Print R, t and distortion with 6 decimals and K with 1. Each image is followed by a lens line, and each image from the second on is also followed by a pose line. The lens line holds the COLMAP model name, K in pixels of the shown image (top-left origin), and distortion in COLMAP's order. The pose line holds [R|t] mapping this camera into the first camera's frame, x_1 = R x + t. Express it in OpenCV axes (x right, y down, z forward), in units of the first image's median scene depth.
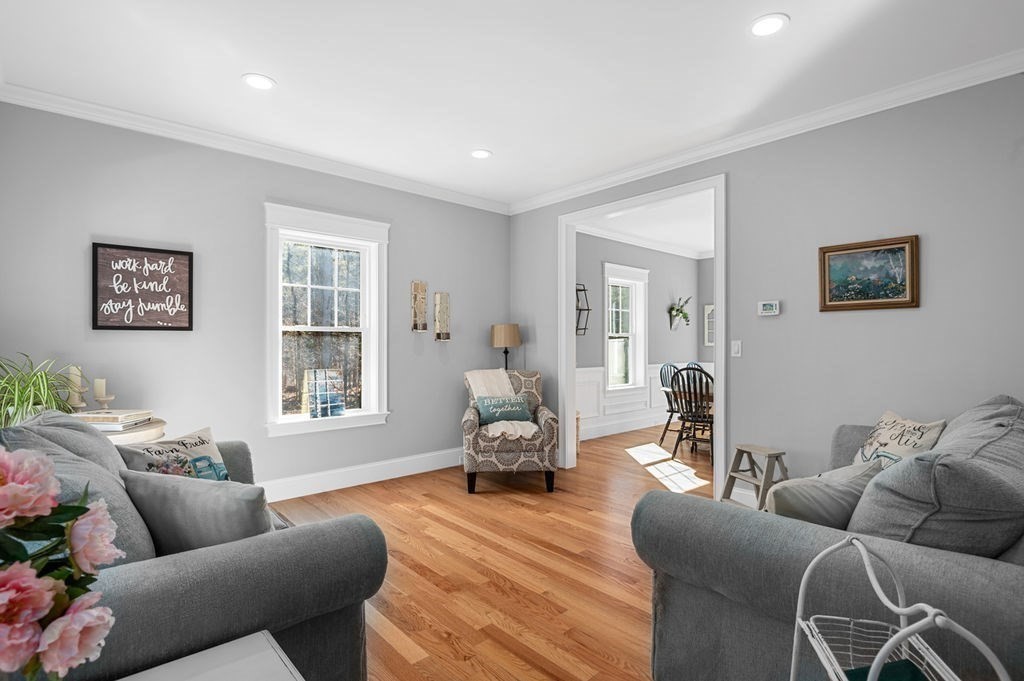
lens RADIAL K [[516.7, 0, 512.4], [0, 516.7, 342.9], [0, 0, 1]] dist [0.000857, 0.000001]
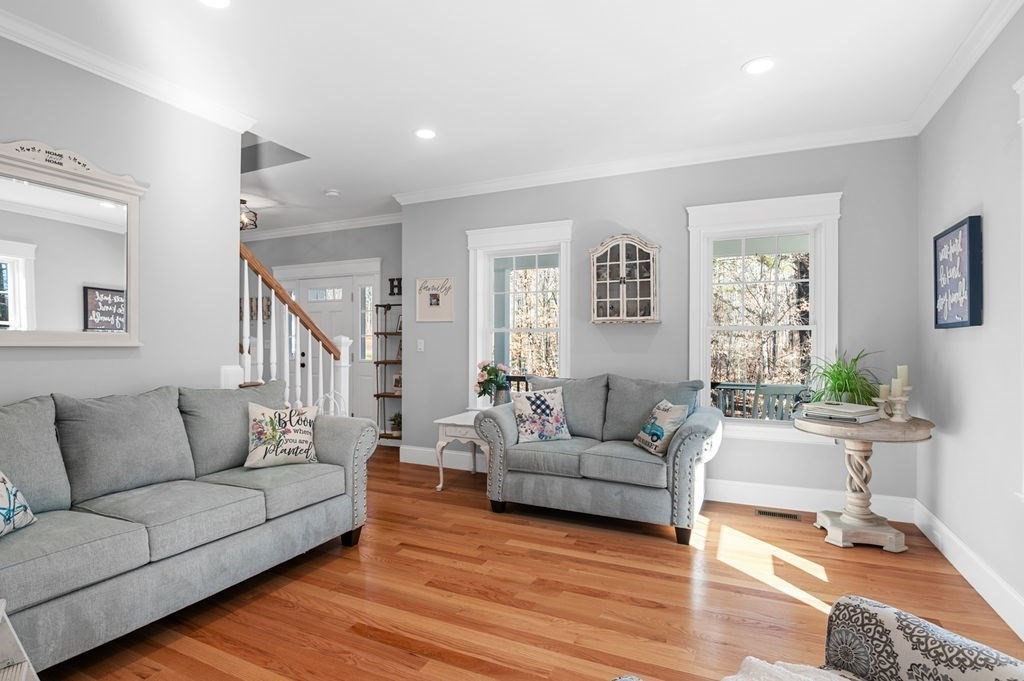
lens RADIAL K [[505.7, 0, 512.6], [0, 505.7, 342.2], [0, 0, 1]] dist [-0.003545, -0.000471]
pose [[-0.921600, -0.000084, -0.388141, 0.324233], [0.001297, 0.999994, -0.003295, 0.001296], [0.388139, -0.003540, -0.921594, 1.904538]]
